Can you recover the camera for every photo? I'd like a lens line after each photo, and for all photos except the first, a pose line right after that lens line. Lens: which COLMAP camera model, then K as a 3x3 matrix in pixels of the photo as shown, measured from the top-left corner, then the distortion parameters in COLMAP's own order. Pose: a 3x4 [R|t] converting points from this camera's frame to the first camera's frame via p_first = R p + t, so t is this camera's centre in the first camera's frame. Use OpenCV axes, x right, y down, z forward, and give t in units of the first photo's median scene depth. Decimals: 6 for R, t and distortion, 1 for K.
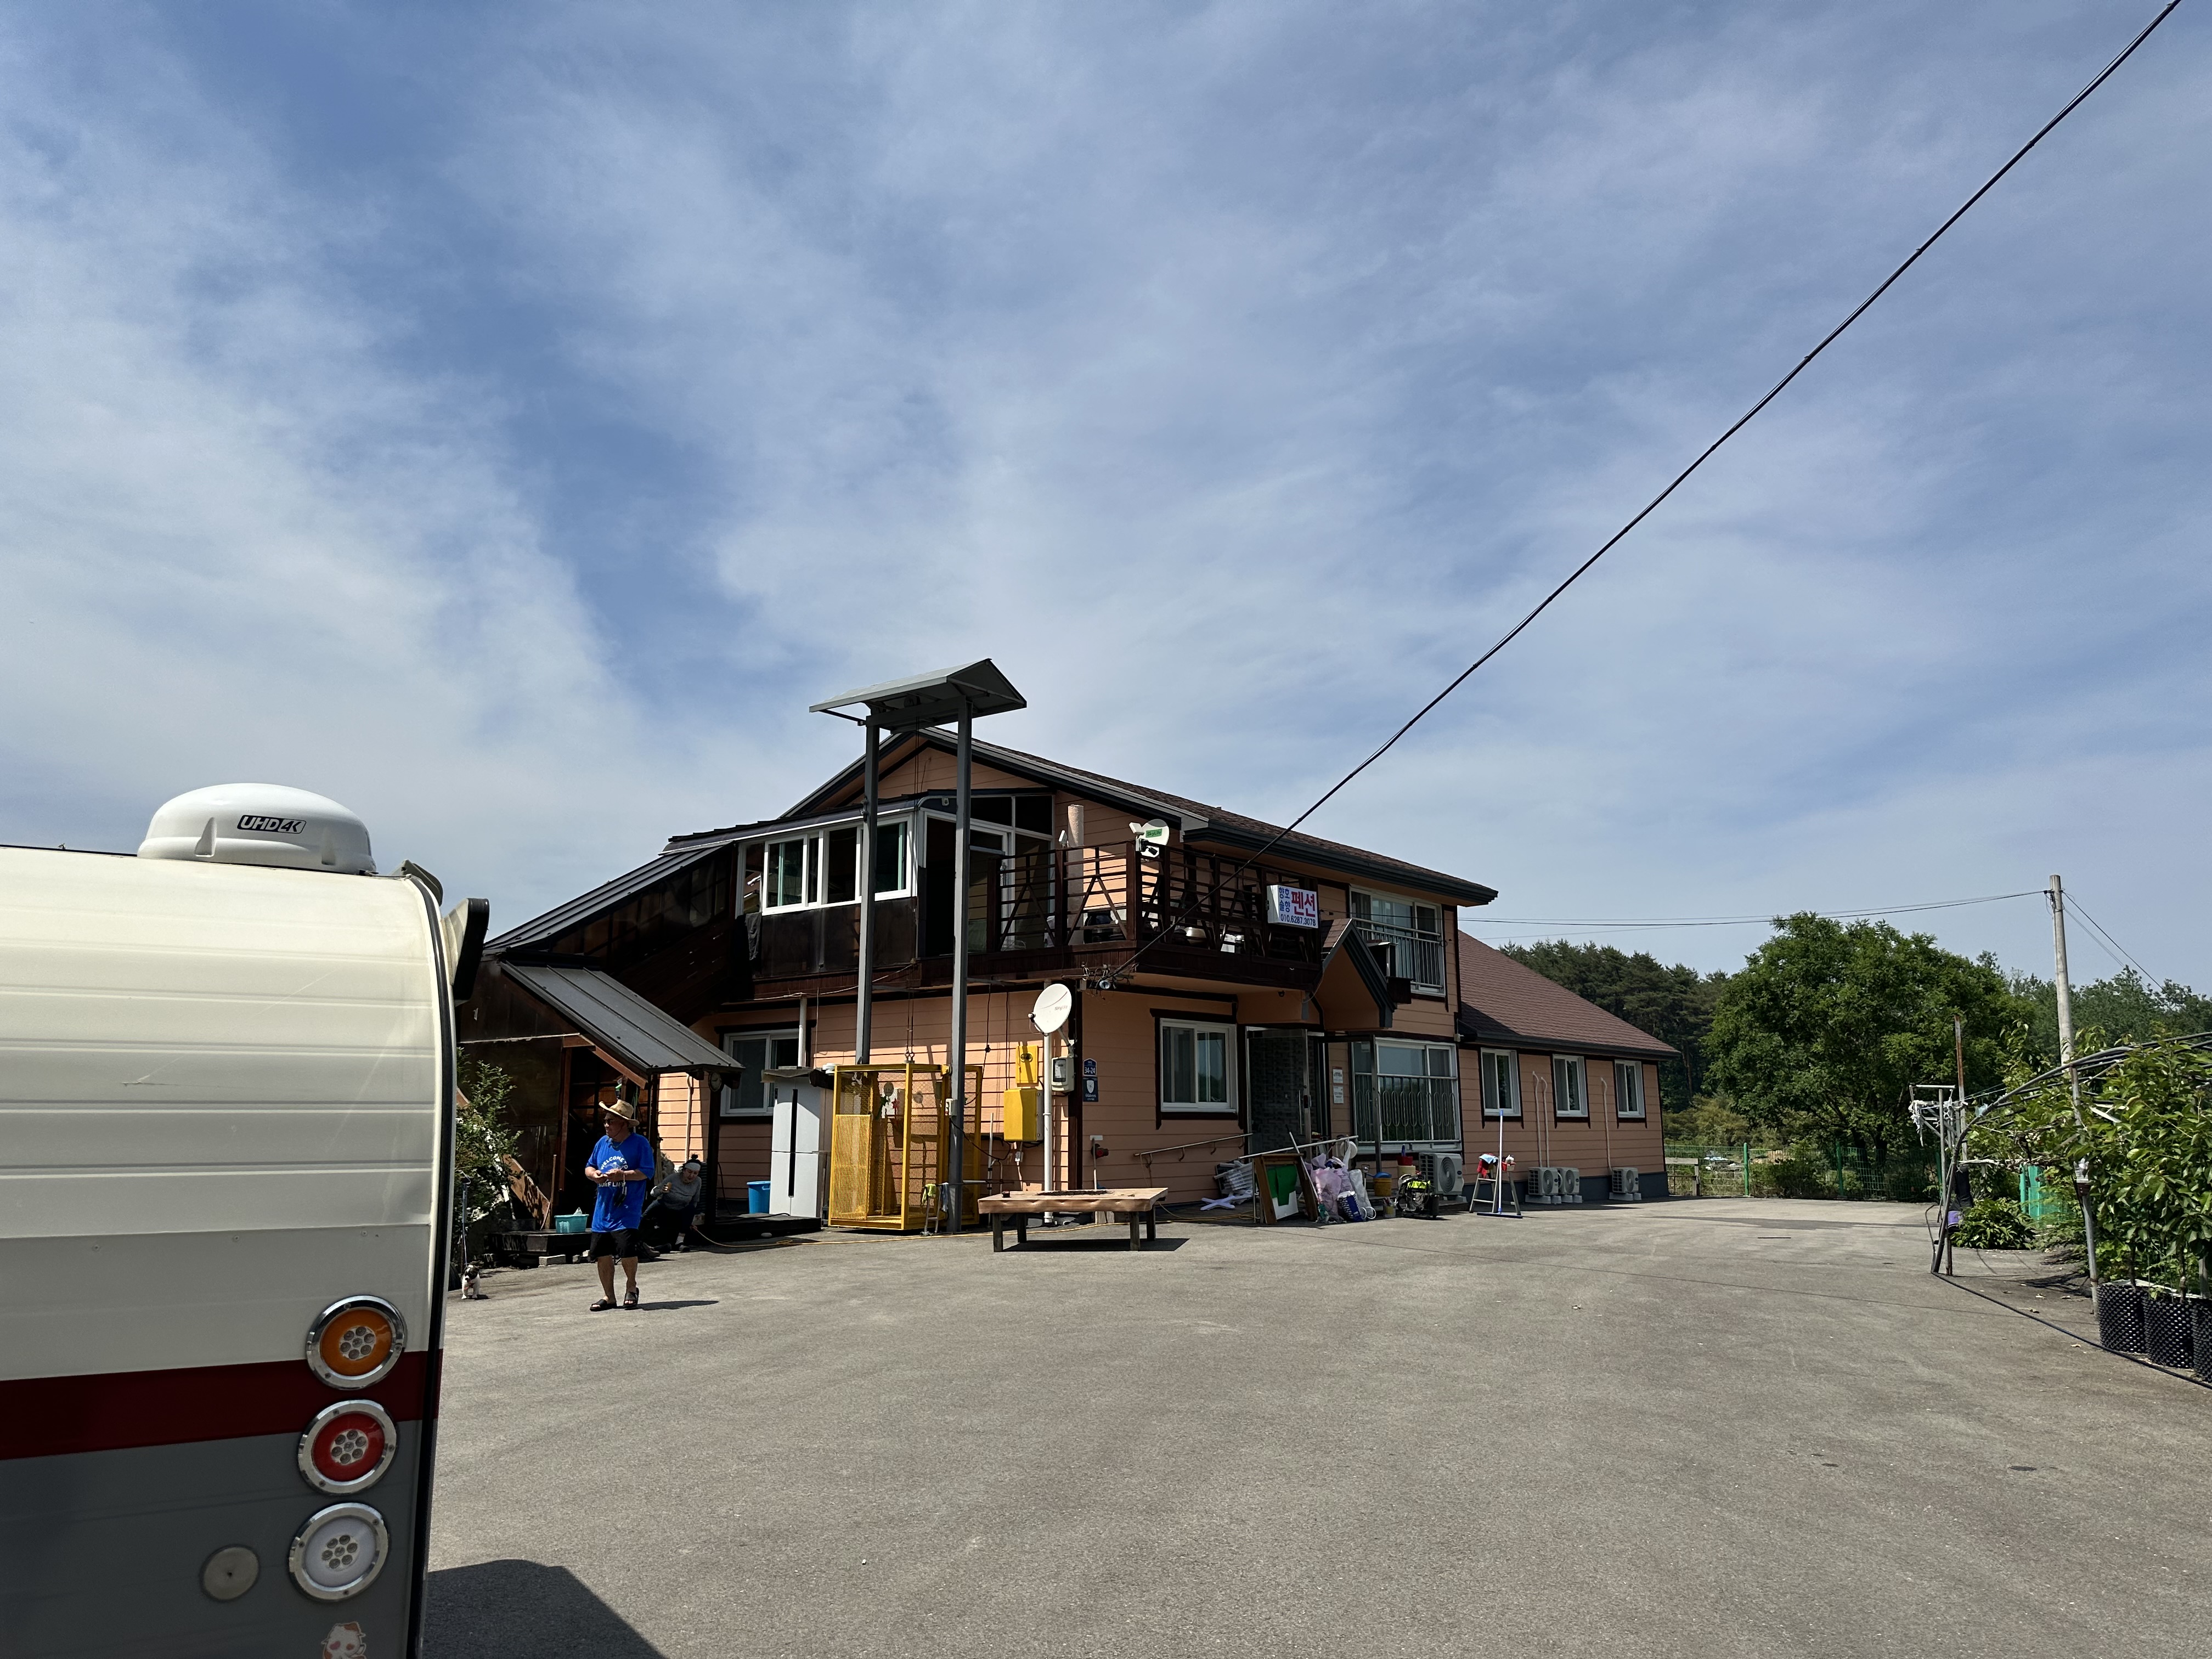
lens RADIAL K [[1609.5, 0, 1106.0], [0, 1609.5, 829.5], [0, 0, 1]] dist [0.182403, 0.000101]
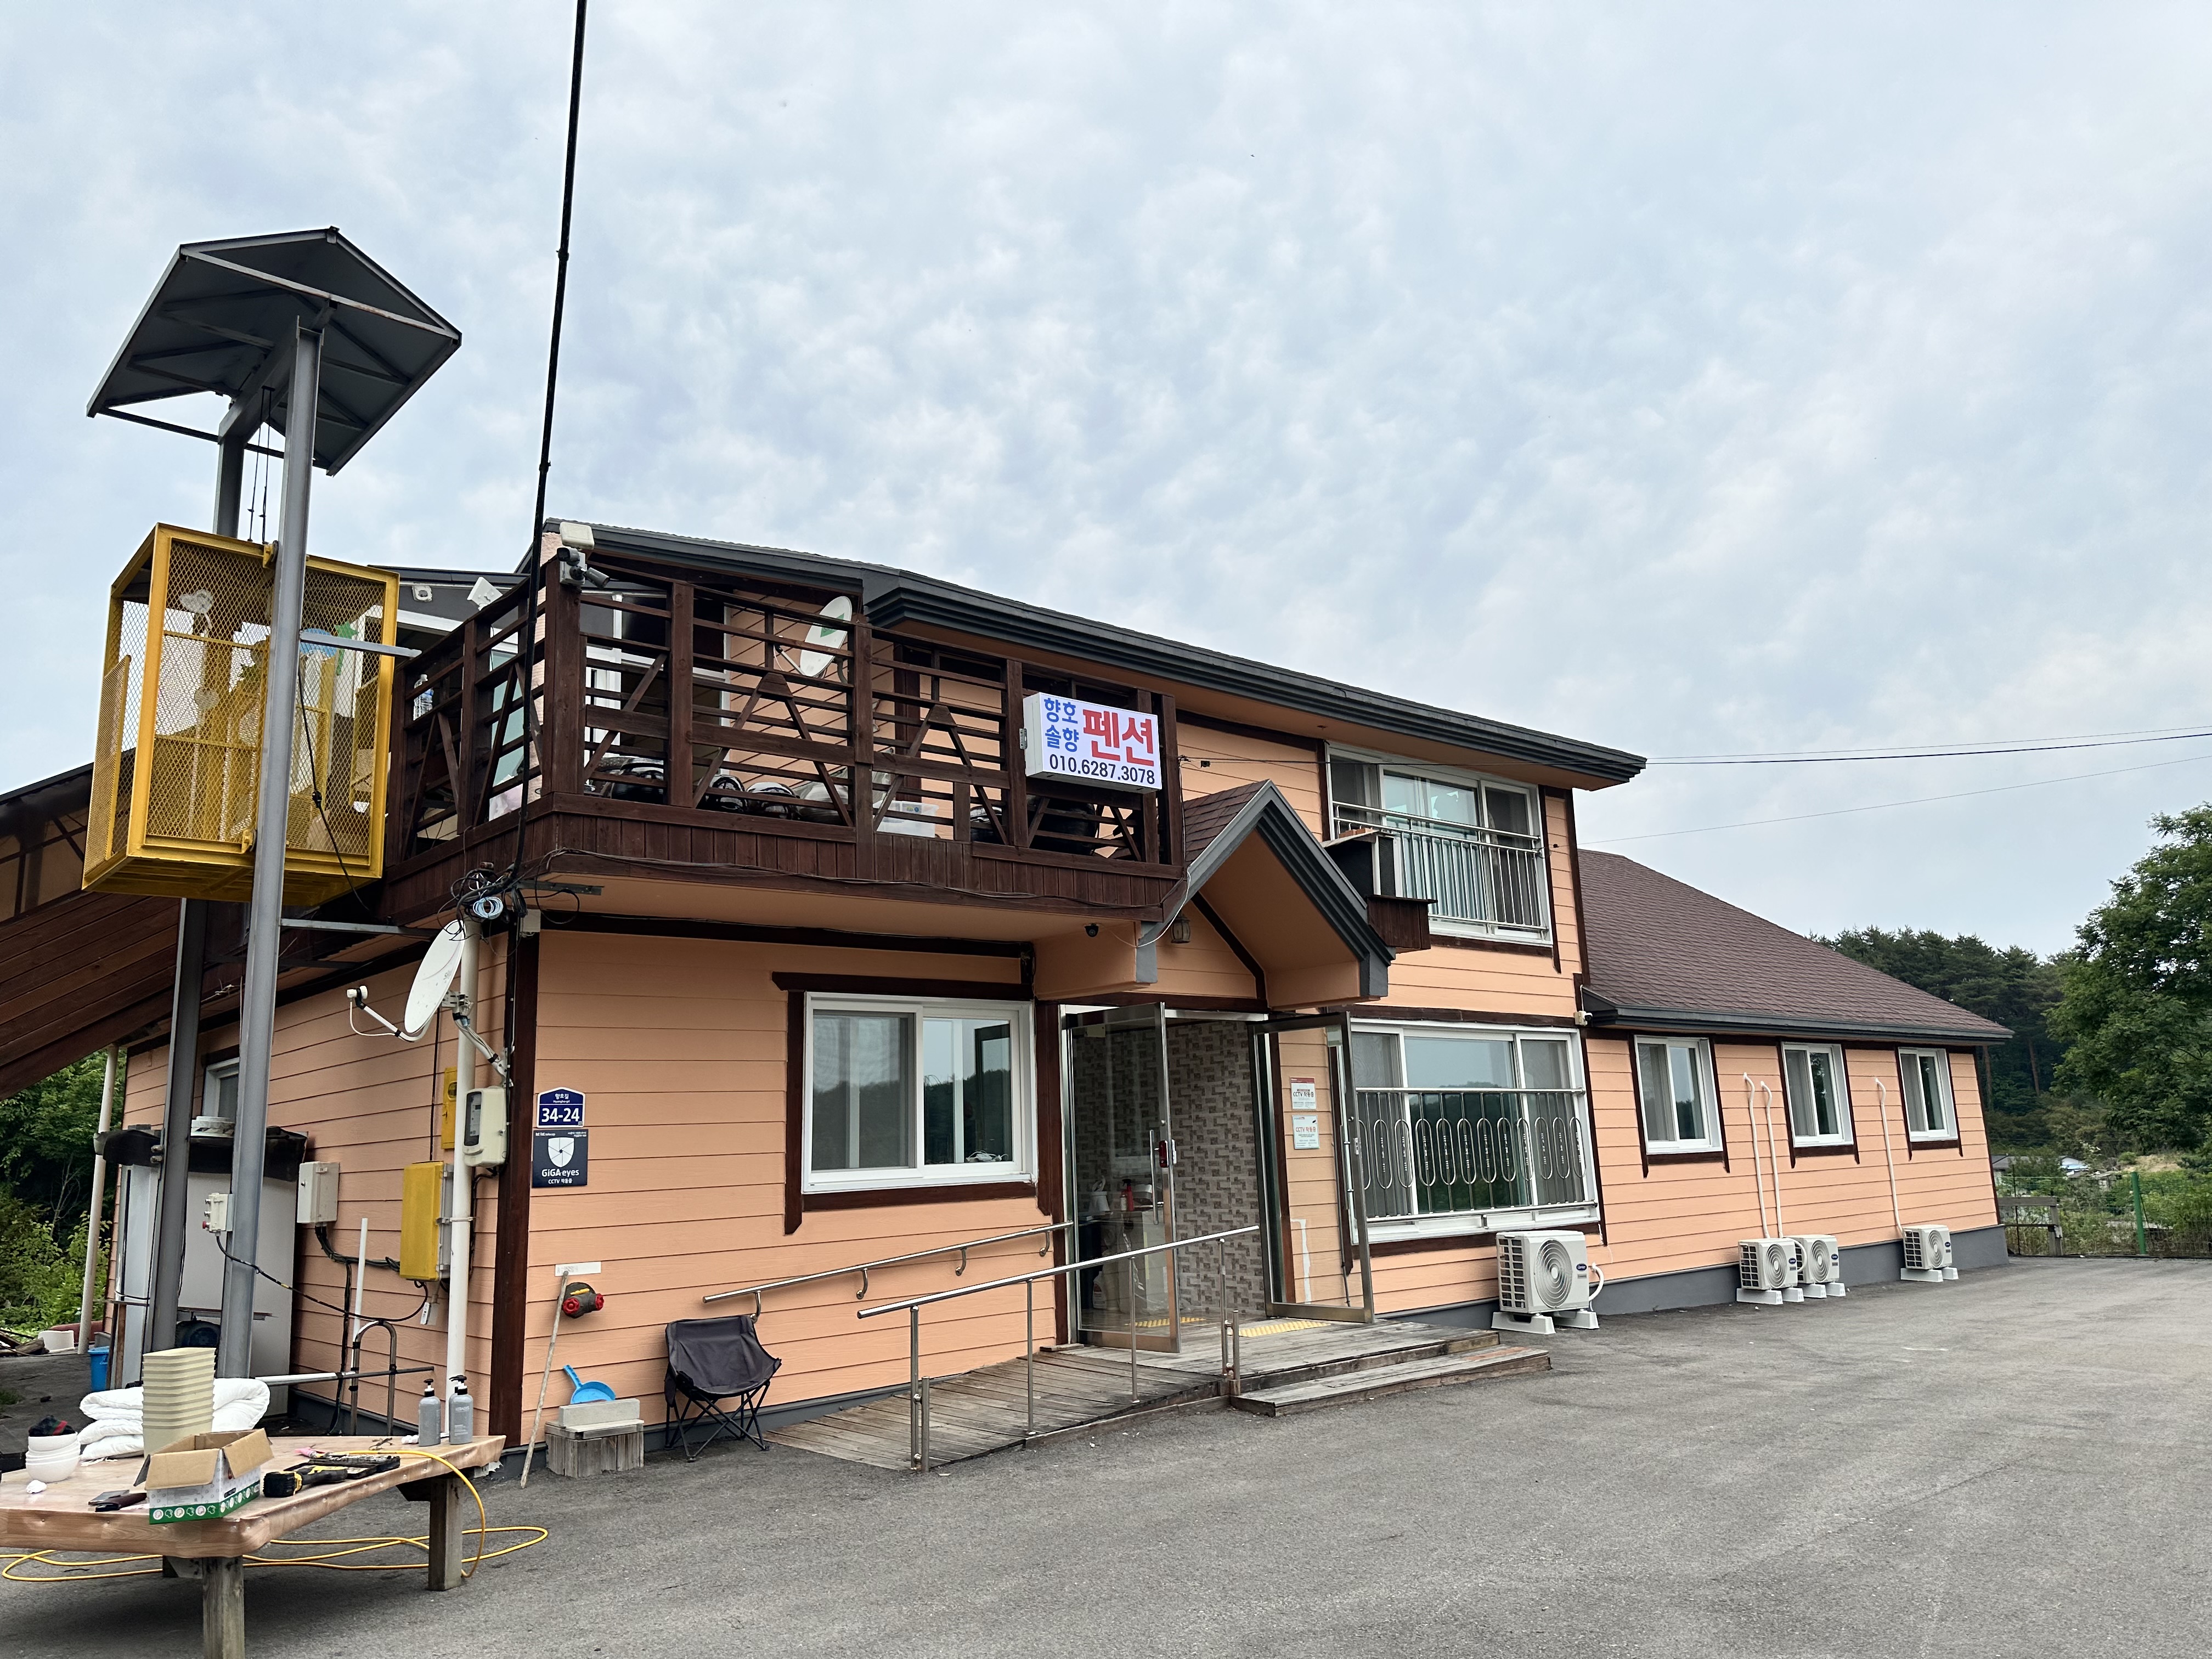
lens RADIAL K [[1573.1, 0, 1106.1], [0, 1573.1, 841.4], [0, 0, 1]] dist [0.126521, -0.120537]
pose [[0.983046, -0.064964, -0.171464, 0.151757], [0.063028, 0.997872, -0.016715, 0.065434], [0.172185, 0.005625, 0.985049, 0.427257]]
